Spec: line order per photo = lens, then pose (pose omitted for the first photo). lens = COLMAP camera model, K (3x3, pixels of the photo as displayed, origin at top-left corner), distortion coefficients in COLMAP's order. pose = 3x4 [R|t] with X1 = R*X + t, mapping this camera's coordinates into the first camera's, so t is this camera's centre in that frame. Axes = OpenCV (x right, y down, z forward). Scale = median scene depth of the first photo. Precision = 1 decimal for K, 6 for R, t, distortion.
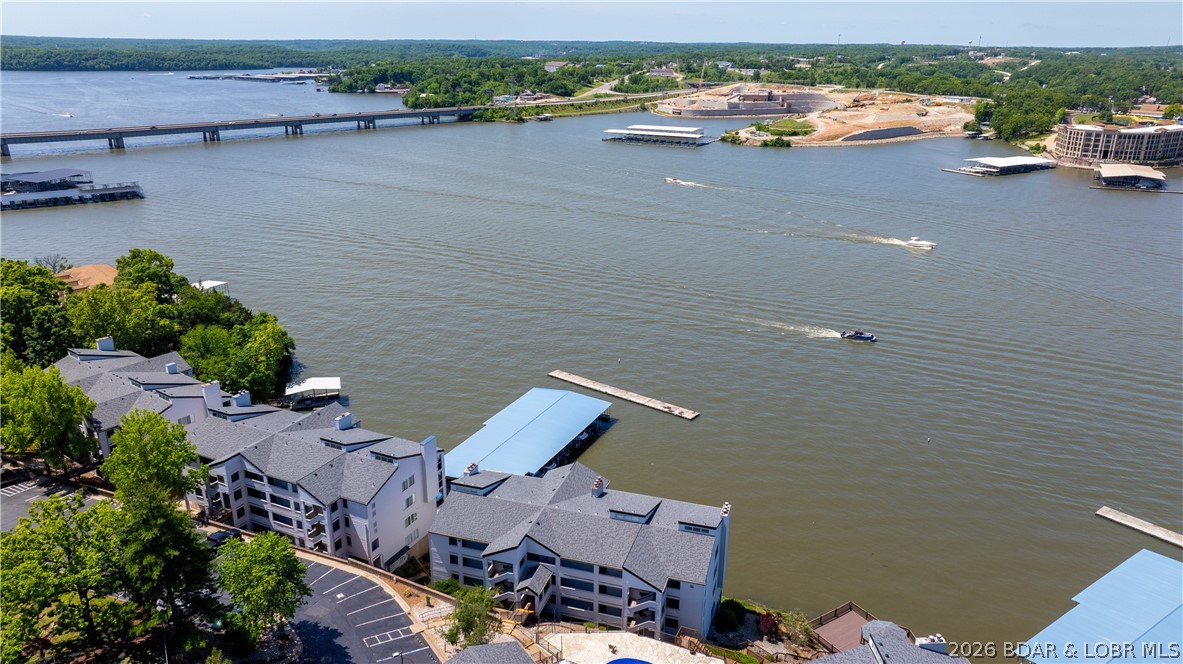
lens RADIAL K [[830.1, 0, 598.2], [0, 830.1, 327.7], [0, 0, 1]] dist [-0.037328, 0.036642]
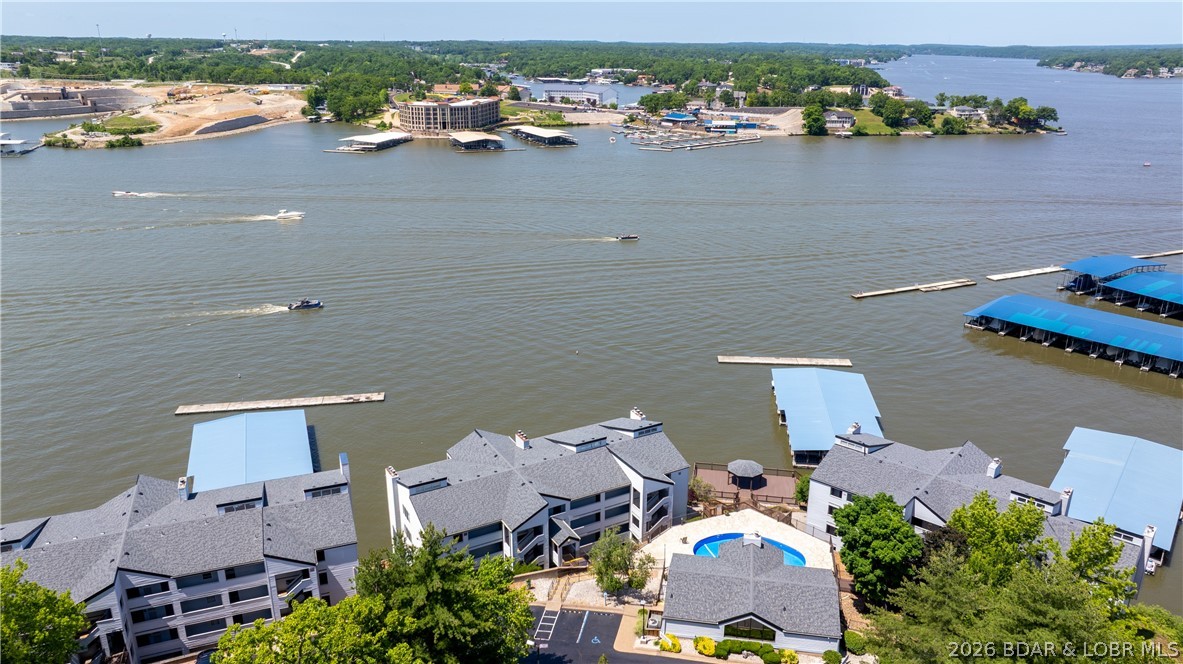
lens RADIAL K [[830.1, 0, 598.2], [0, 830.1, 327.7], [0, 0, 1]] dist [-0.037328, 0.036642]
pose [[0.678981, -0.238458, 0.694351, -0.087755], [0.234088, 0.966734, 0.103094, -0.002880], [-0.695836, 0.092541, 0.712214, 0.031337]]
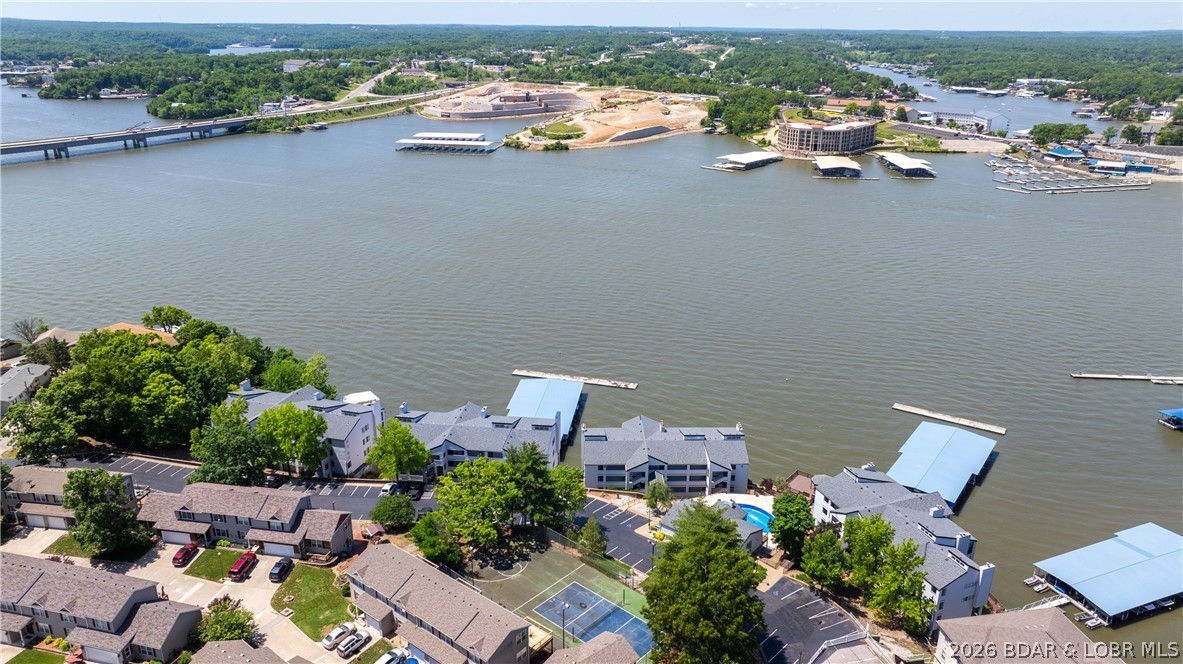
lens RADIAL K [[830.1, 0, 598.2], [0, 830.1, 327.7], [0, 0, 1]] dist [-0.037328, 0.036642]
pose [[0.945732, -0.109470, 0.305952, -0.091550], [0.102769, 0.993980, 0.037977, -0.012837], [-0.308268, -0.004473, 0.951289, -0.084789]]
